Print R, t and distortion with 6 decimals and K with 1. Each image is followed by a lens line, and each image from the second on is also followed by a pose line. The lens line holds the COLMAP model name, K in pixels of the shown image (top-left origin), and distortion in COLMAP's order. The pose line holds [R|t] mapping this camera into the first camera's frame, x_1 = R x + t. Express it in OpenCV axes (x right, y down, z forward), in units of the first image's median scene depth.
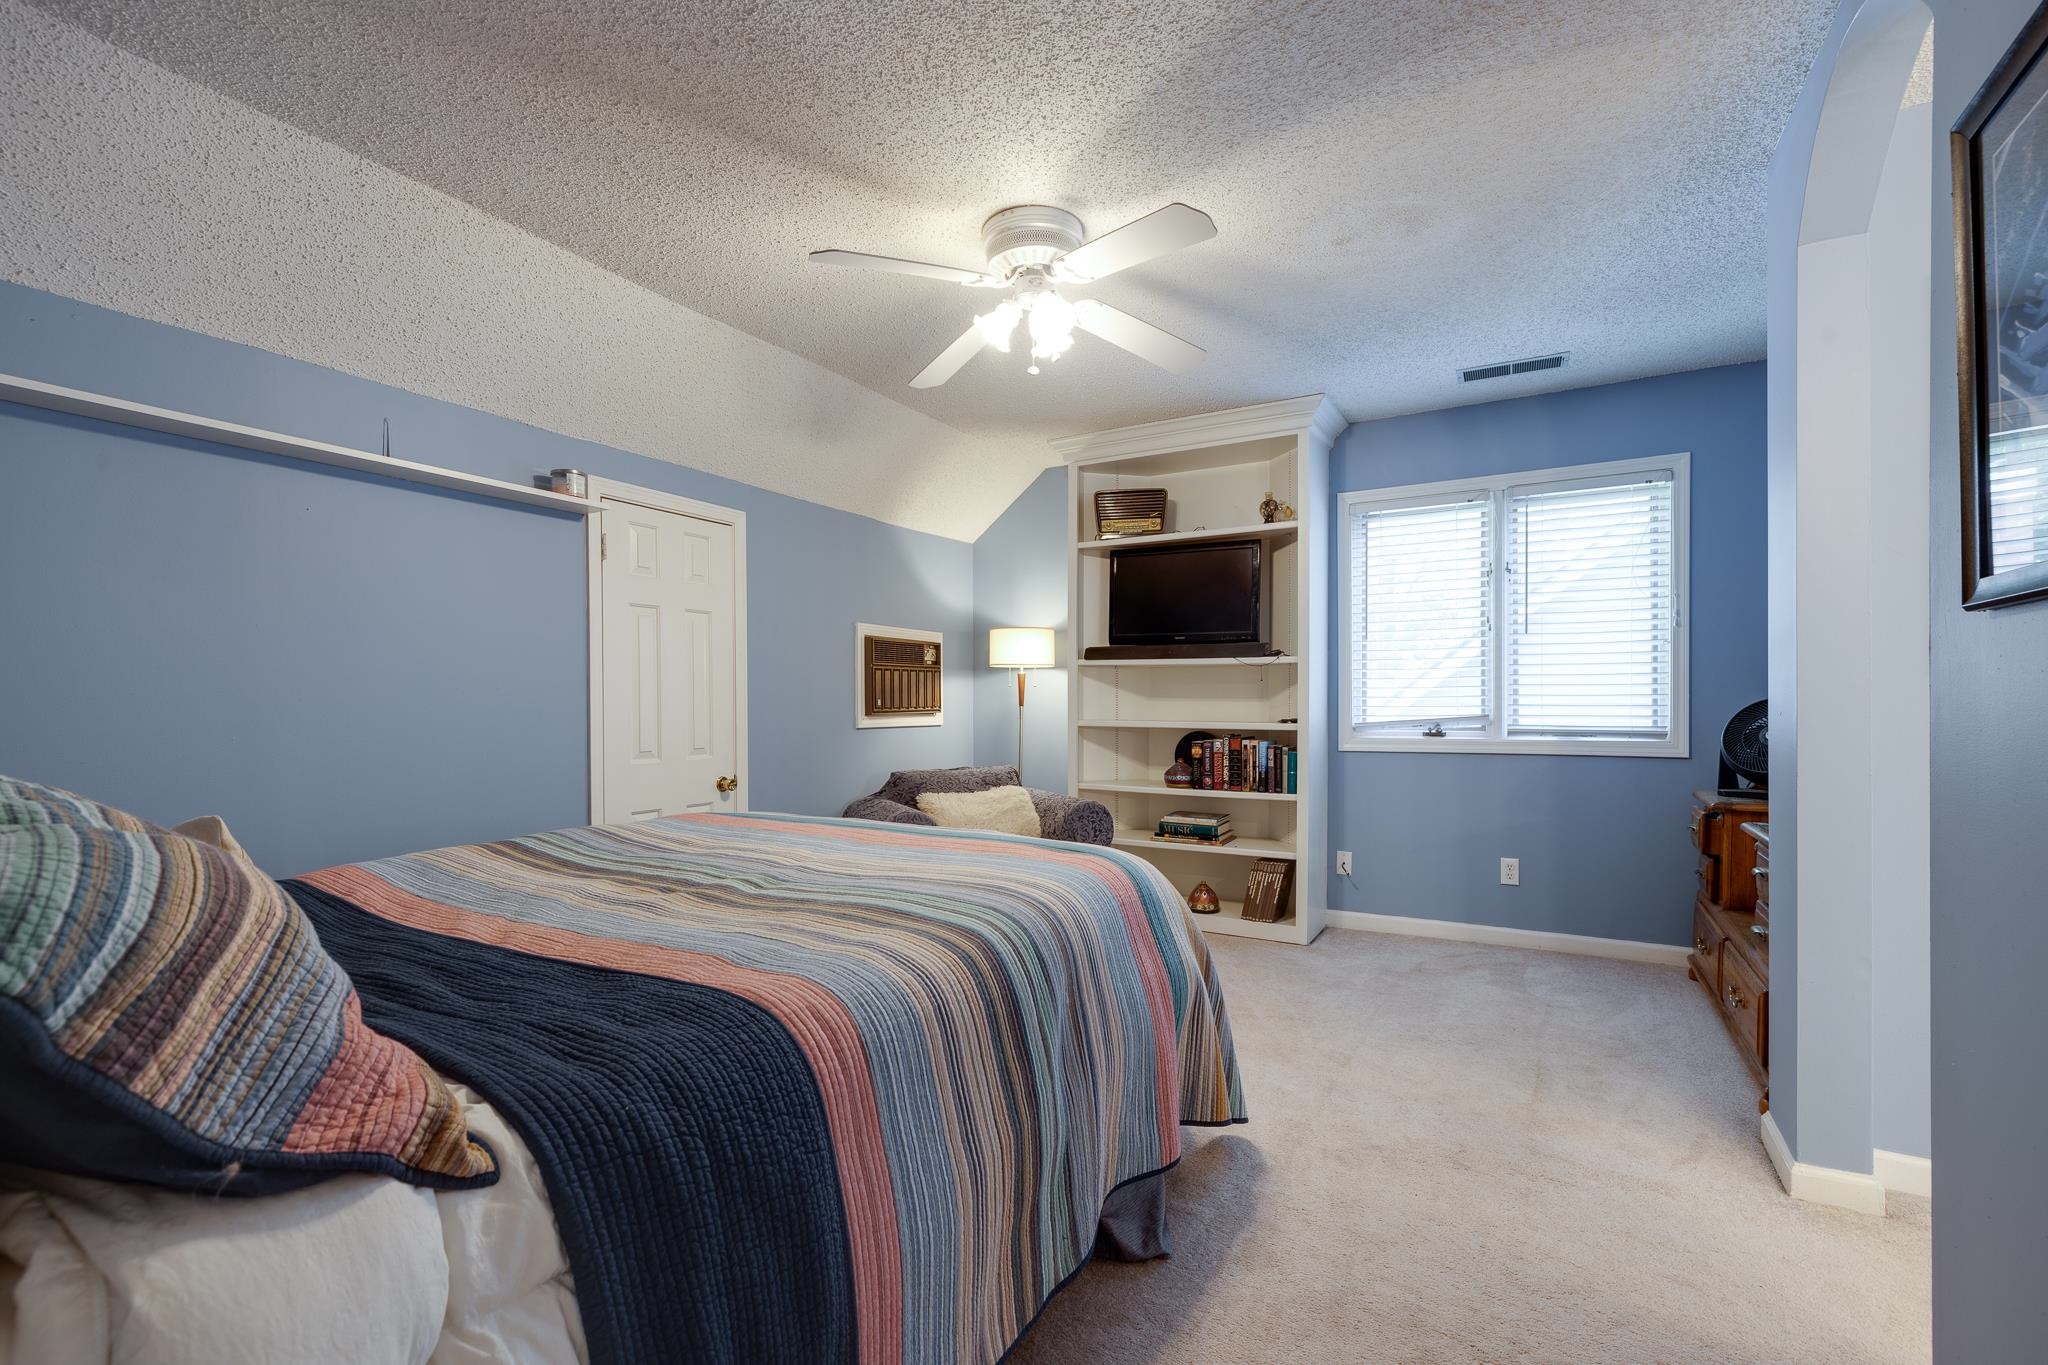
lens RADIAL K [[884.8, 0, 1029.1], [0, 884.8, 696.9], [0, 0, 1]] dist [0.007014, -0.000428]
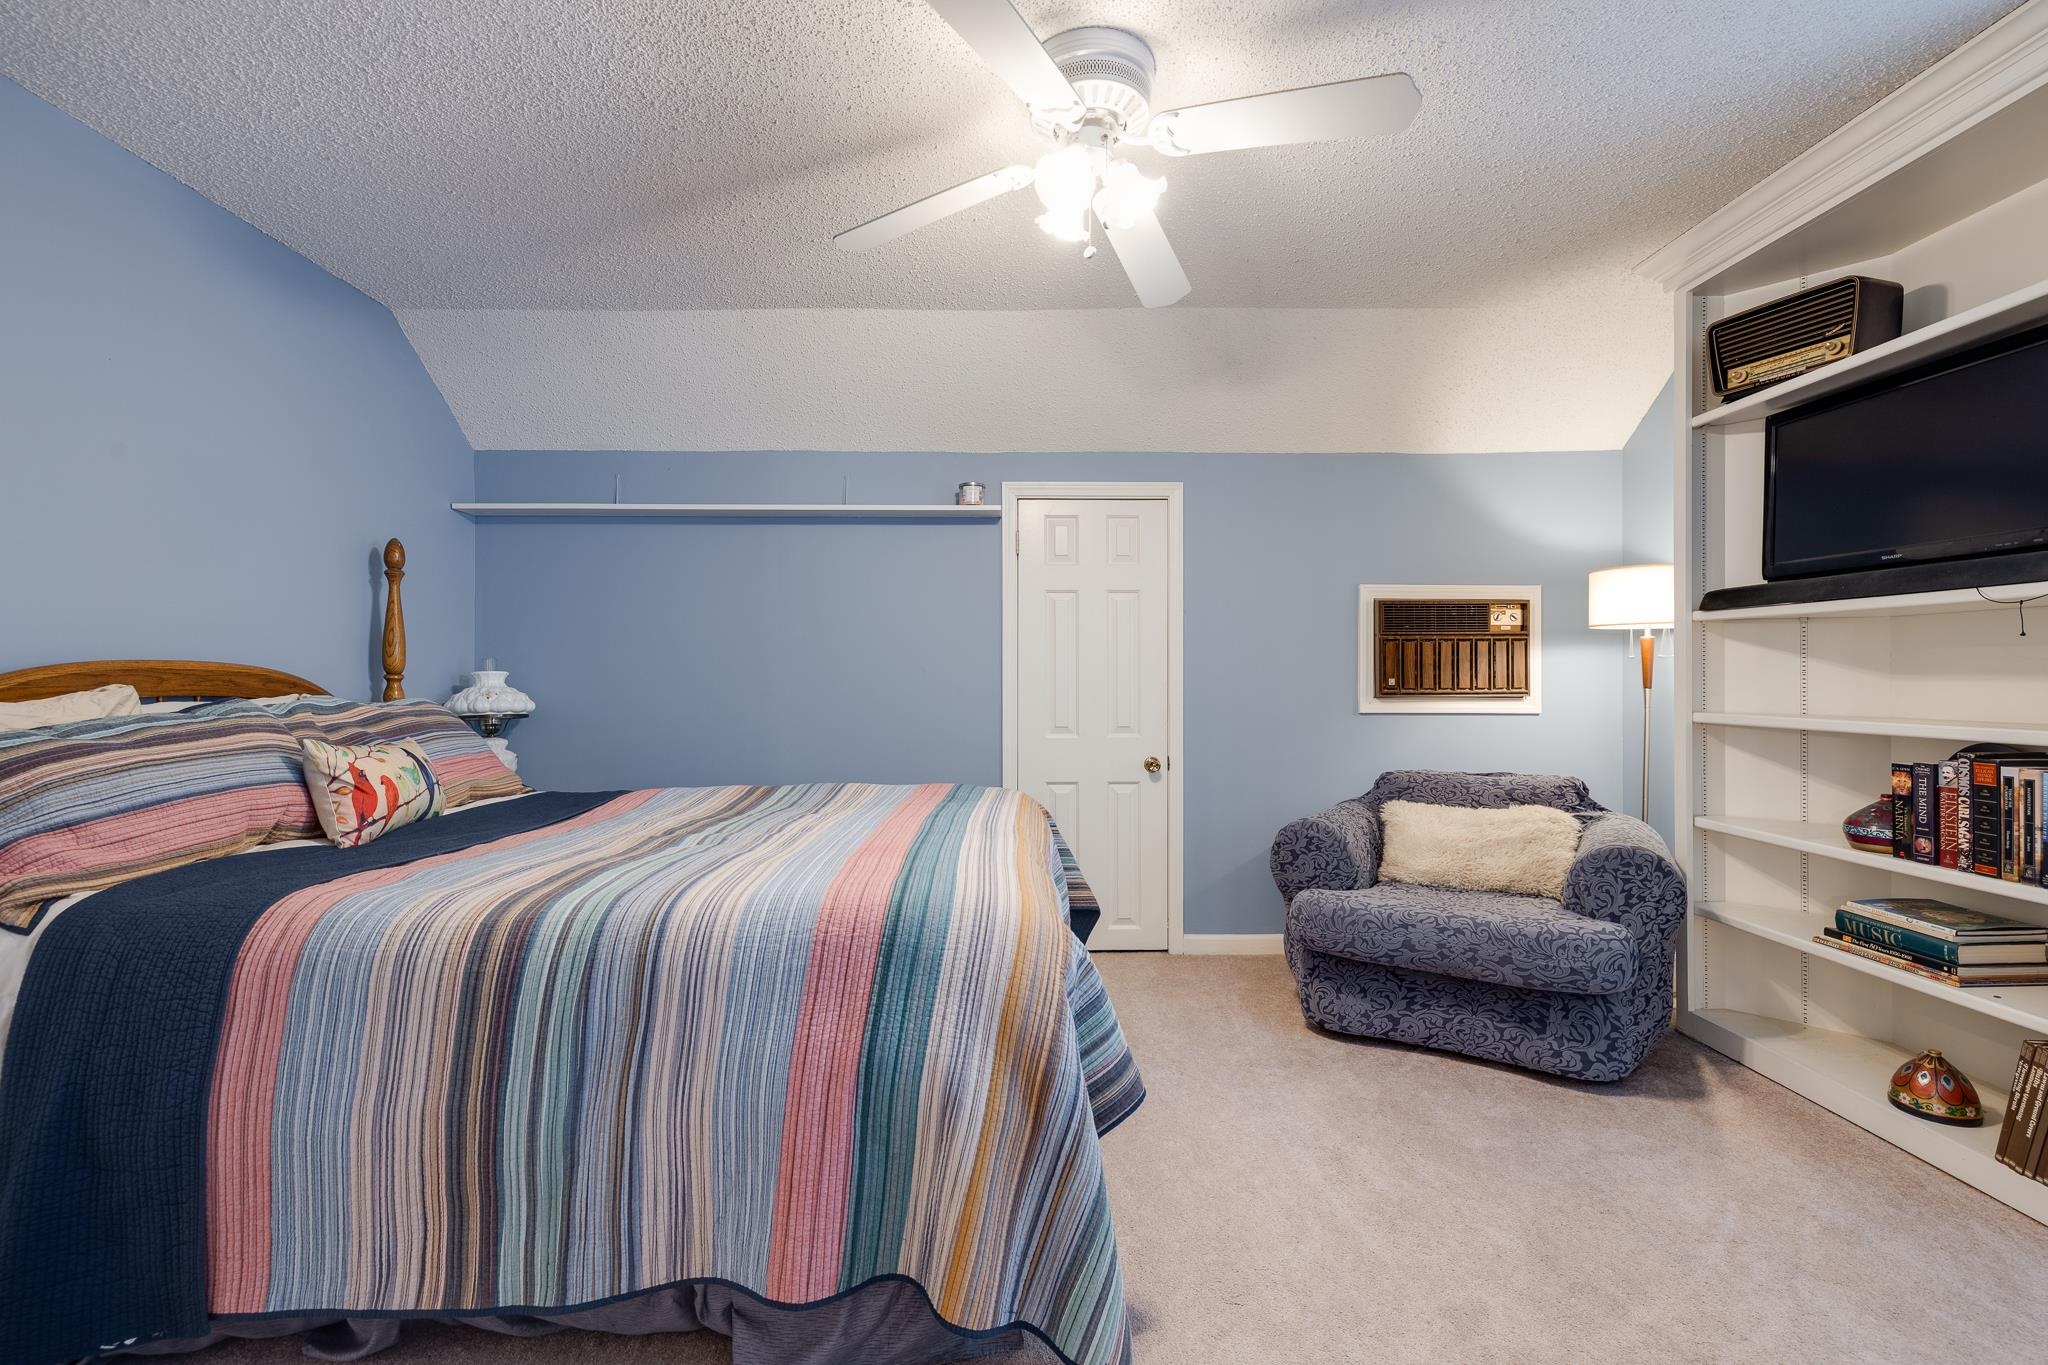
lens RADIAL K [[884.8, 0, 1025.9], [0, 884.8, 671.9], [0, 0, 1]] dist [0.007014, -0.000428]
pose [[0.510371, -0.007219, -0.859924, 0.366021], [0.002904, 0.999974, -0.006671, 0.001688], [0.859949, 0.000908, 0.510379, 0.322131]]
